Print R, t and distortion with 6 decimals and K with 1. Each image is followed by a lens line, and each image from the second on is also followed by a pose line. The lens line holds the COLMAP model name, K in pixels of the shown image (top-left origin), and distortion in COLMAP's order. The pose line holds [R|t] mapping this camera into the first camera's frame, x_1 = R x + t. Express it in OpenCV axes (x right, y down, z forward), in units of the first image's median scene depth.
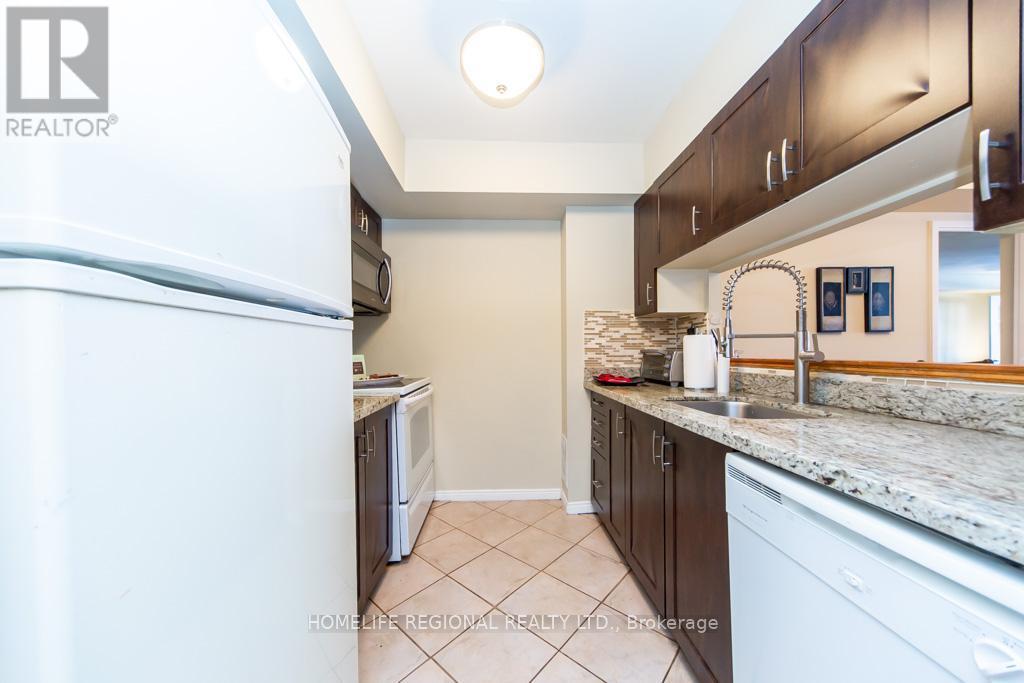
lens RADIAL K [[356.1, 0, 509.4], [0, 356.1, 347.3], [0, 0, 1]] dist [0.000431, -0.000030]
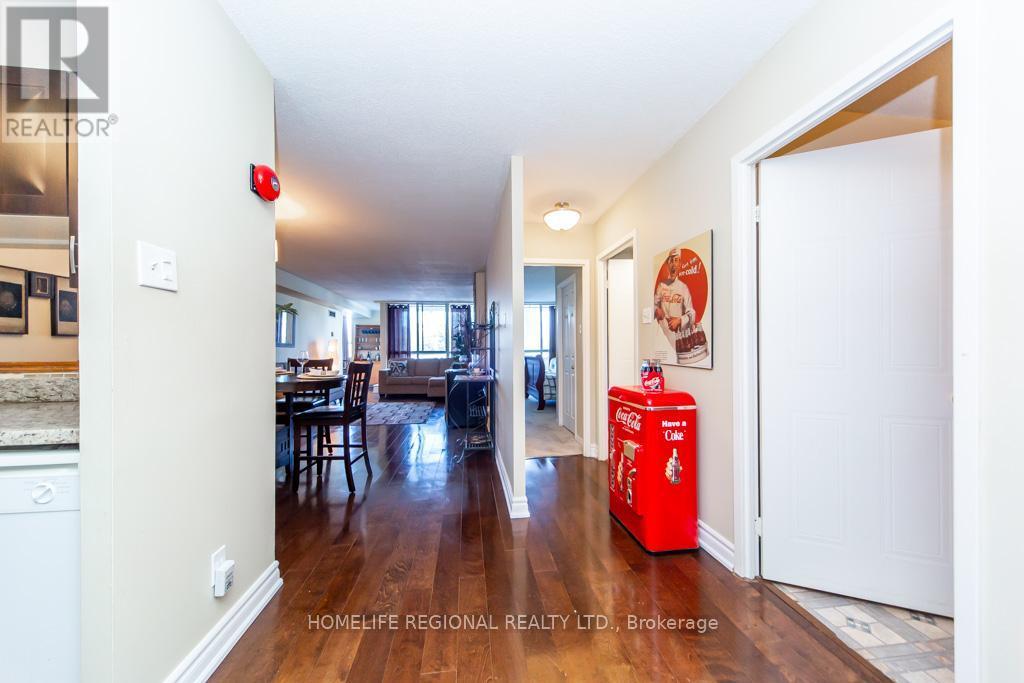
lens RADIAL K [[356.1, 0, 509.4], [0, 356.1, 347.3], [0, 0, 1]] dist [0.000431, -0.000030]
pose [[-0.086451, 0.011219, 0.996193, -0.190410], [-0.006421, 0.999910, -0.011818, -0.004142], [-0.996235, -0.007418, -0.086371, -0.293261]]
